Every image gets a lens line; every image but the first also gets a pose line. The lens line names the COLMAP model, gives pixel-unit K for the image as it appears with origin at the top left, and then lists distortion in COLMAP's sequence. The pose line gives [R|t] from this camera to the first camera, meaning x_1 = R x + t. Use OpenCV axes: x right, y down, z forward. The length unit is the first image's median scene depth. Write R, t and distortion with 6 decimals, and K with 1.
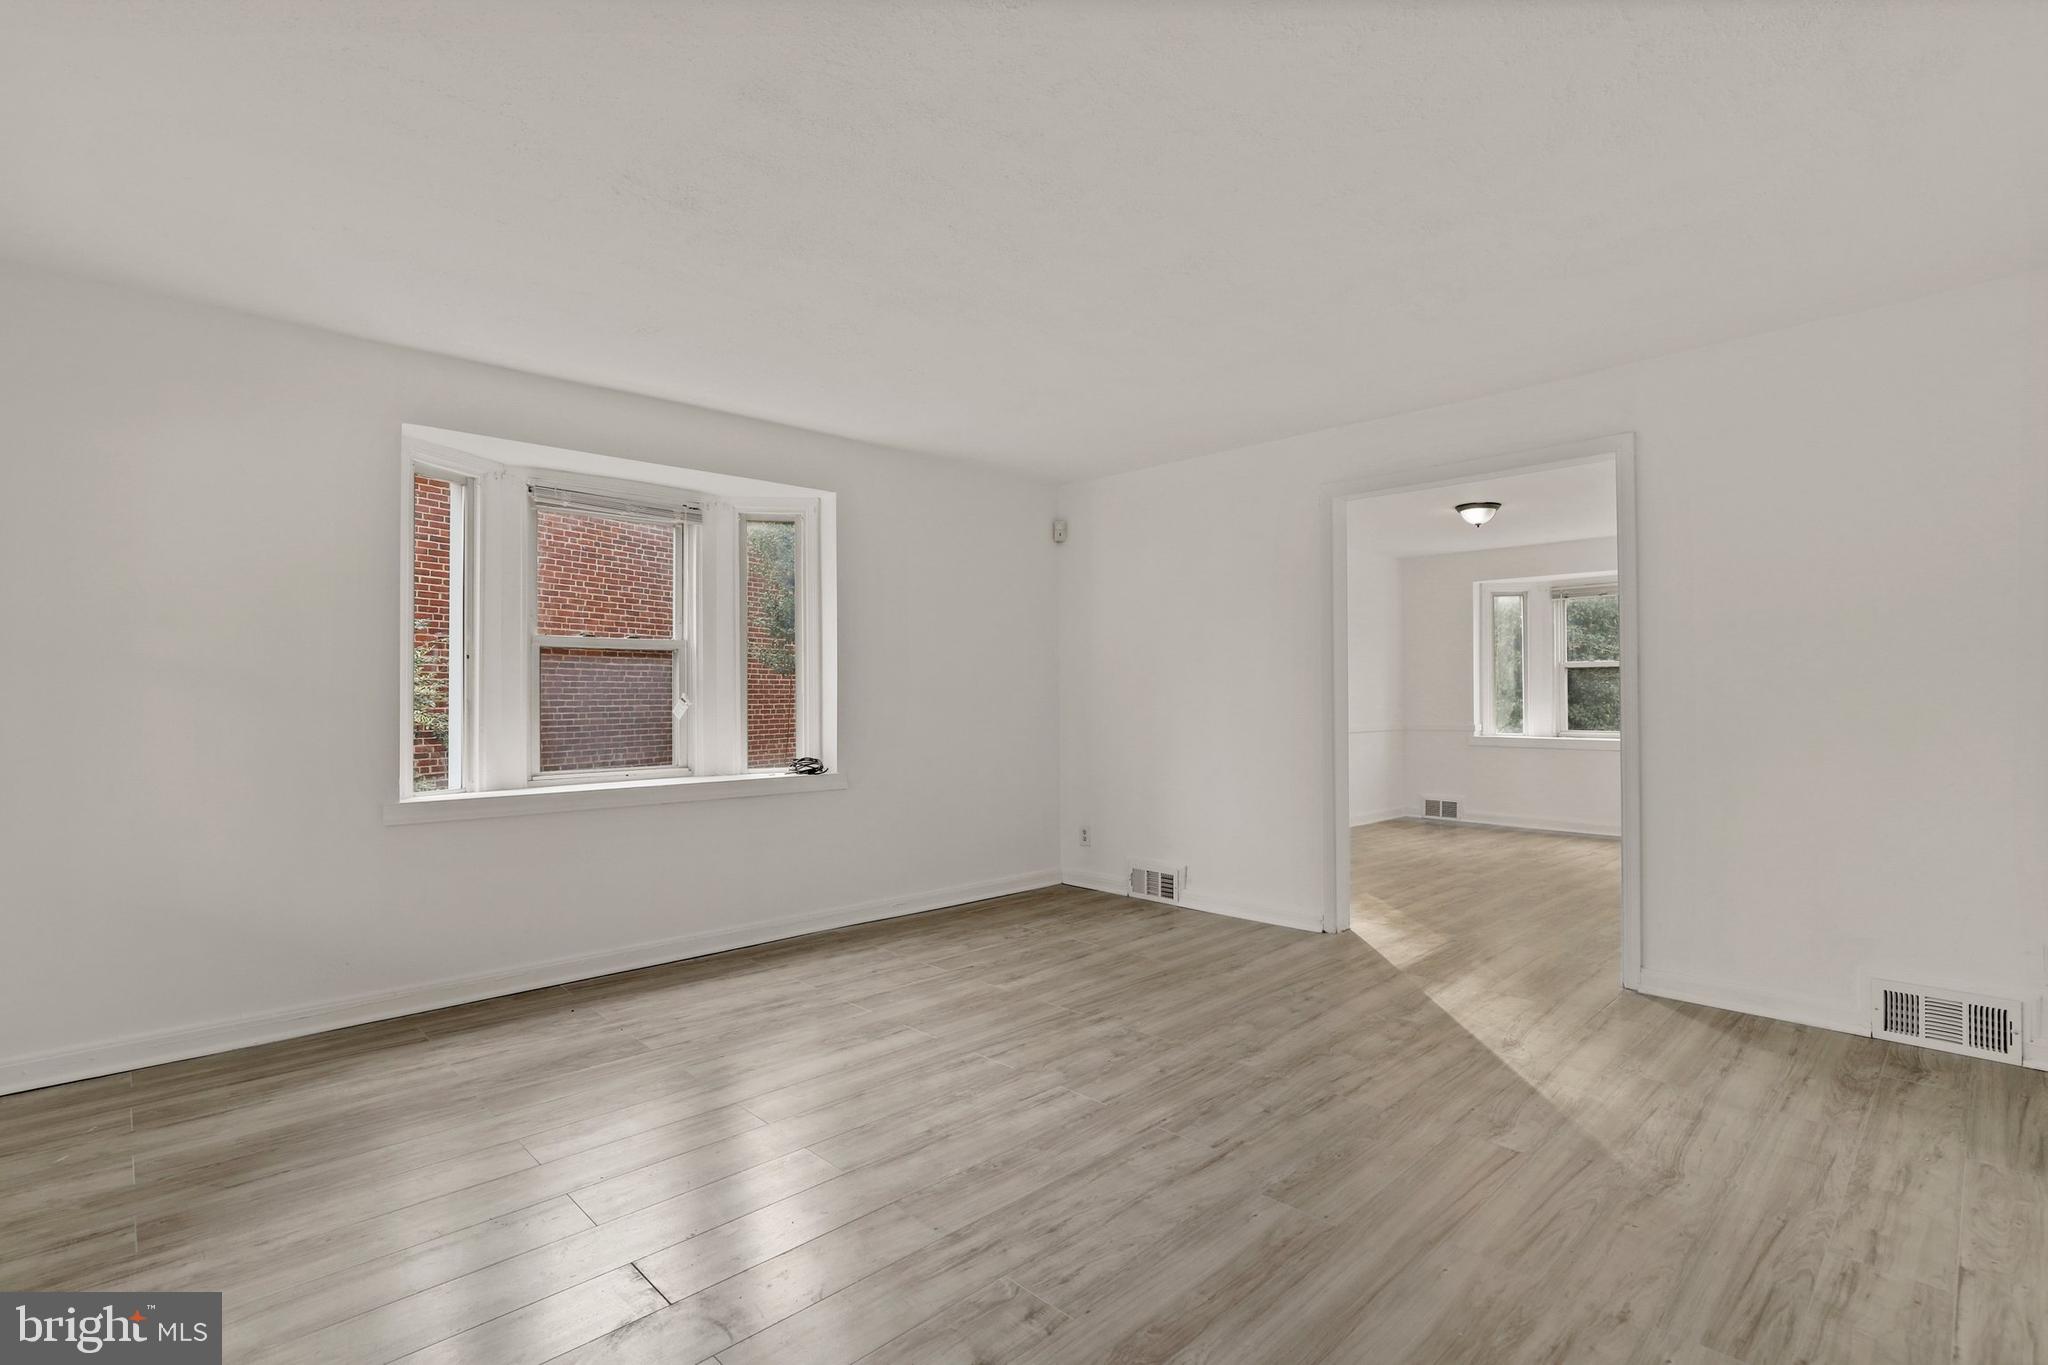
lens RADIAL K [[963.6, 0, 1024.0], [0, 963.6, 682.5], [0, 0, 1]] dist [-0.012674, 0.000145]
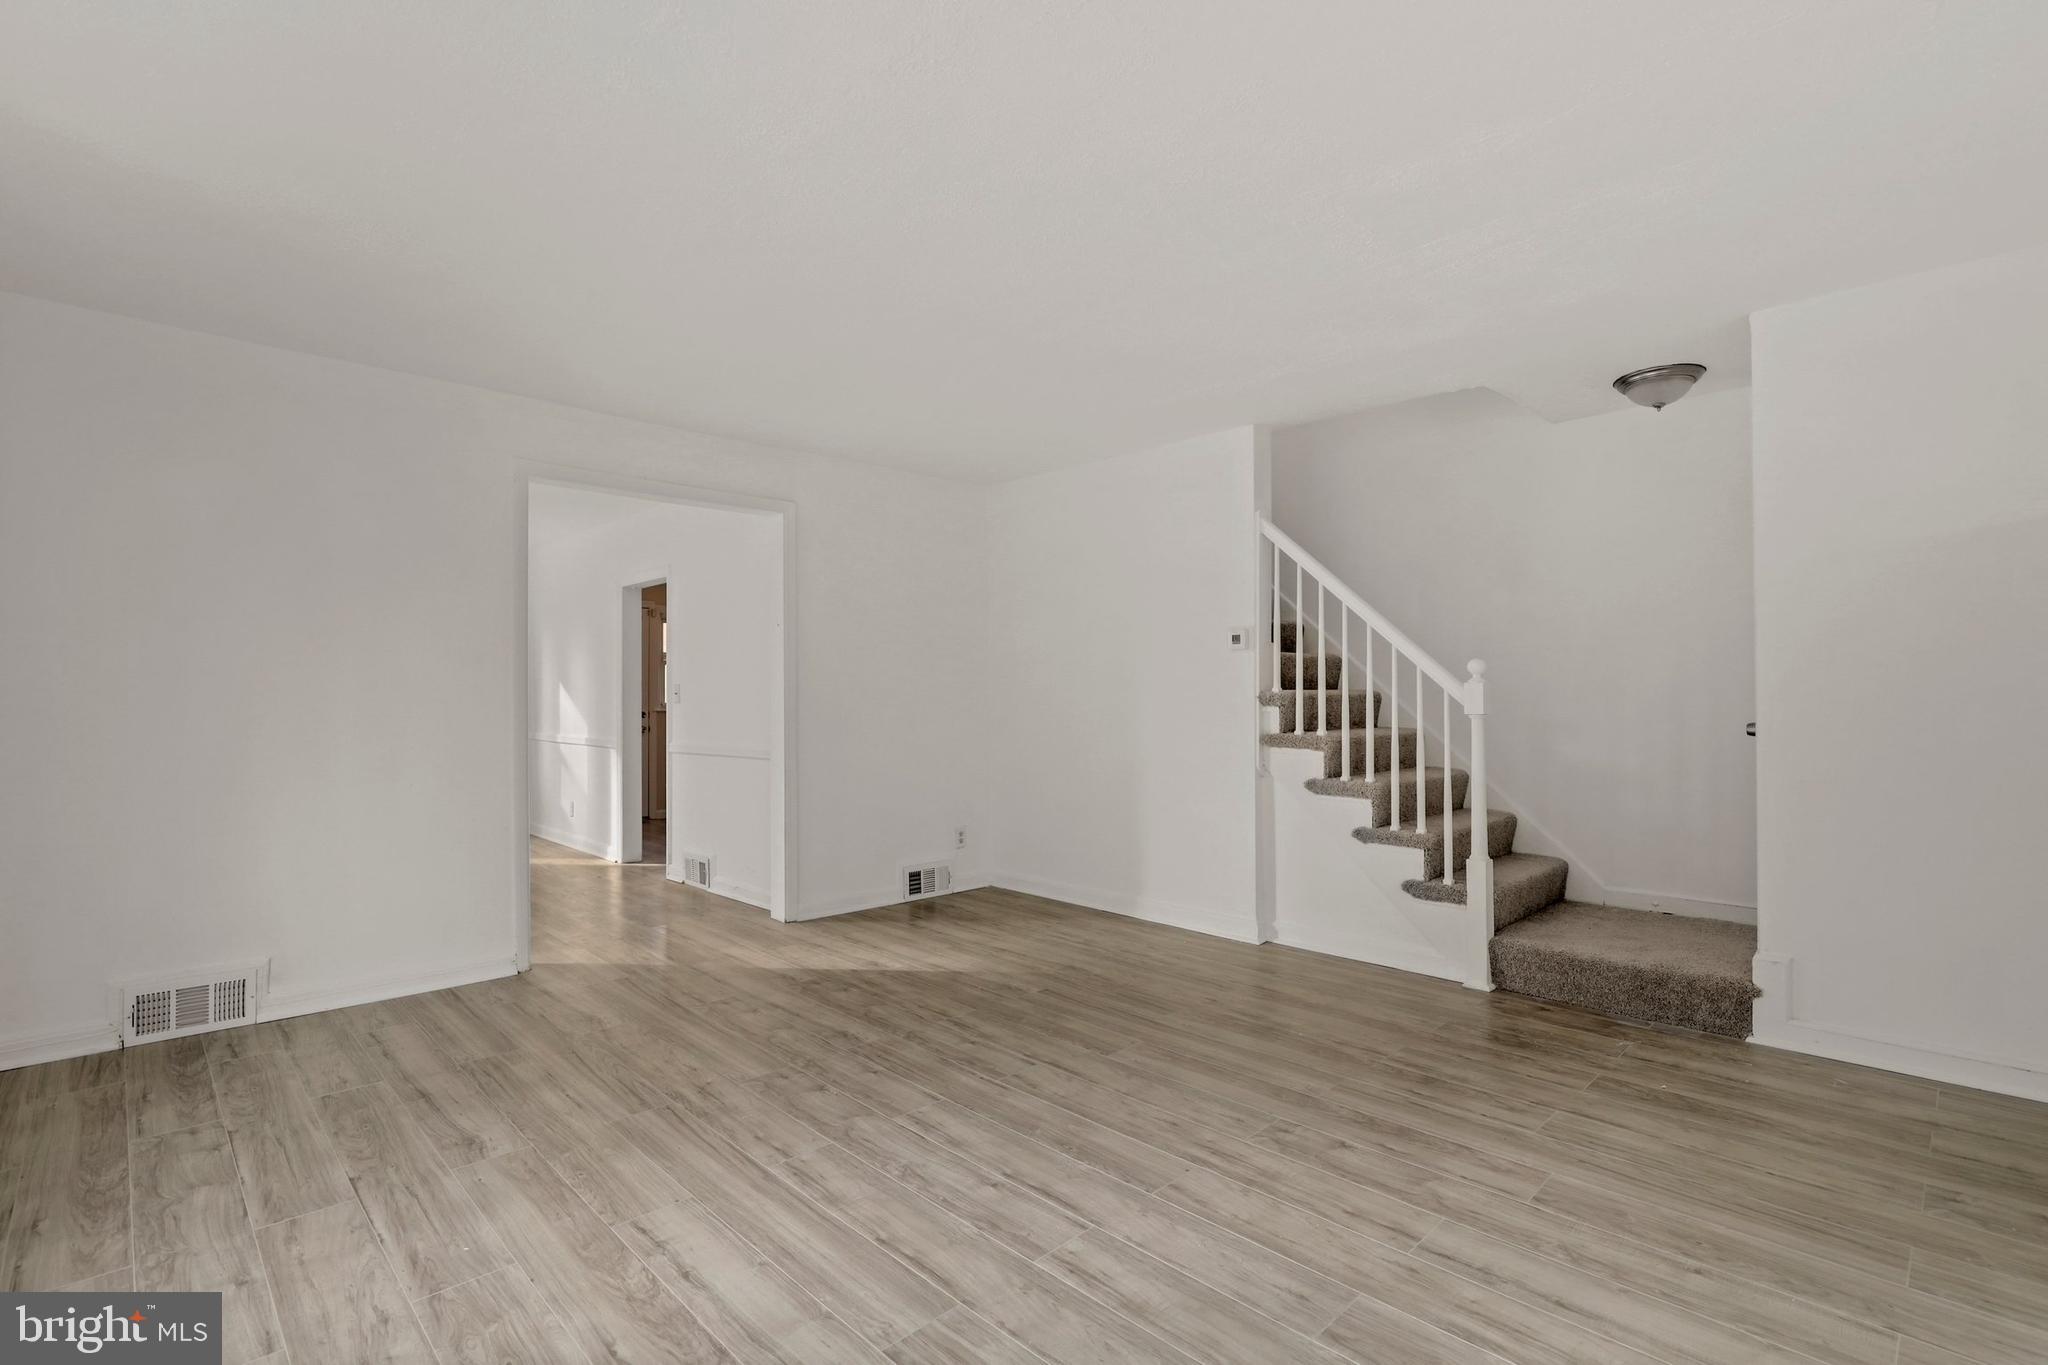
lens RADIAL K [[951.9, 0, 1024.8], [0, 951.9, 699.4], [0, 0, 1]] dist [-0.010461, 0.001045]
pose [[-0.004309, 0.001814, 0.999989, -0.771918], [-0.010889, 0.999939, -0.001861, 0.010973], [-0.999931, -0.010897, -0.004289, 0.765575]]
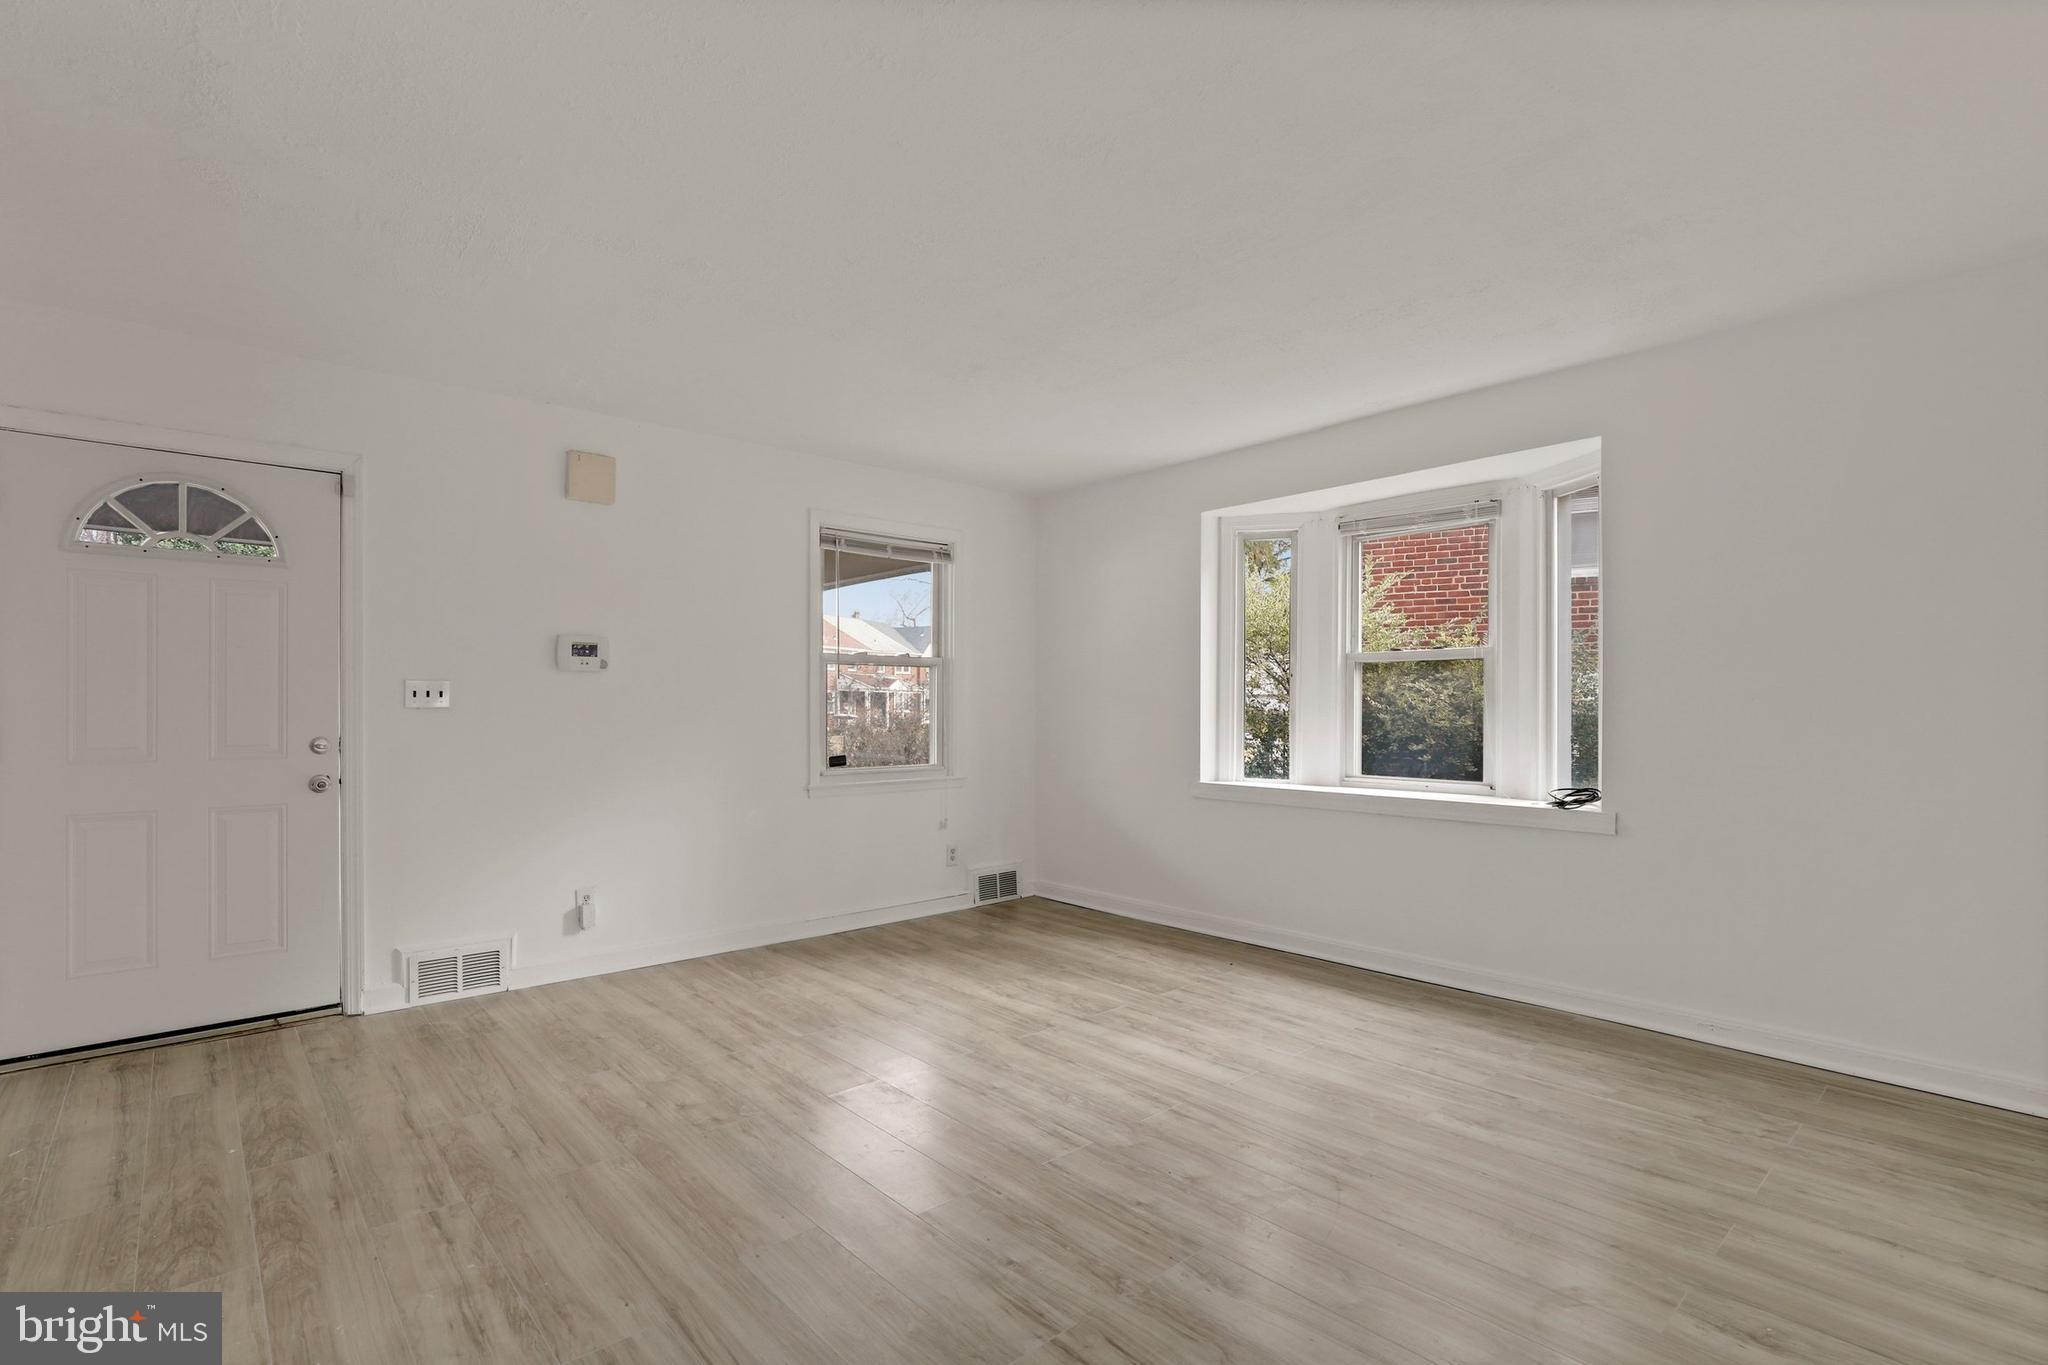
lens RADIAL K [[951.9, 0, 1024.8], [0, 951.9, 699.4], [0, 0, 1]] dist [-0.010461, 0.001045]
pose [[-0.038188, -0.001099, -0.999270, 0.813532], [0.014046, 0.999900, -0.001636, 0.002000], [0.999172, -0.014098, -0.038168, 0.848796]]
